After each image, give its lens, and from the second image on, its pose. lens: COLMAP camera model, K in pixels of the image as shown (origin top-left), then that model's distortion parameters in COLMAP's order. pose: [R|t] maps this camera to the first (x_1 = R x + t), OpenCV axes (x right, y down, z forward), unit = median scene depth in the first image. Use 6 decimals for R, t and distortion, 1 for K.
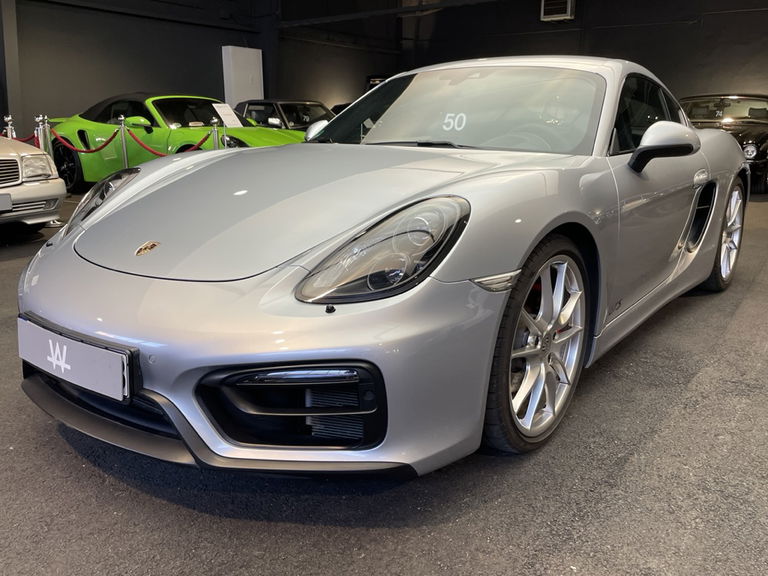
lens RADIAL K [[654.0, 0, 391.8], [0, 654.0, 281.3], [0, 0, 1]] dist [0.082989, -0.105679]
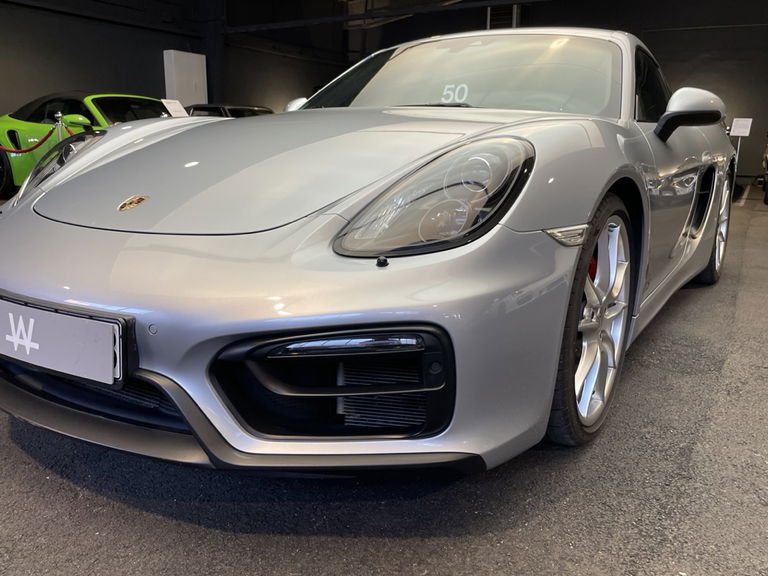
lens RADIAL K [[654.0, 0, 389.6], [0, 654.0, 281.0], [0, 0, 1]] dist [0.082989, -0.105679]
pose [[0.995805, -0.009604, 0.090995, -0.128208], [0.012498, 0.999432, -0.031290, 0.073160], [-0.090643, 0.032296, 0.995360, 0.163819]]
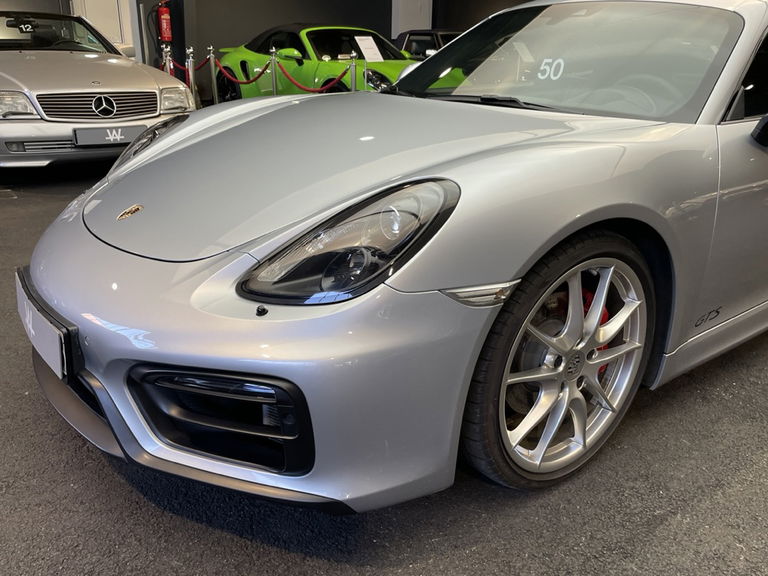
lens RADIAL K [[654.0, 0, 399.2], [0, 654.0, 278.9], [0, 0, 1]] dist [0.082989, -0.105679]
pose [[0.963341, 0.102017, -0.248128, 0.231037], [-0.077421, 0.991244, 0.106964, -0.083892], [0.256867, -0.083832, 0.962804, 0.185587]]
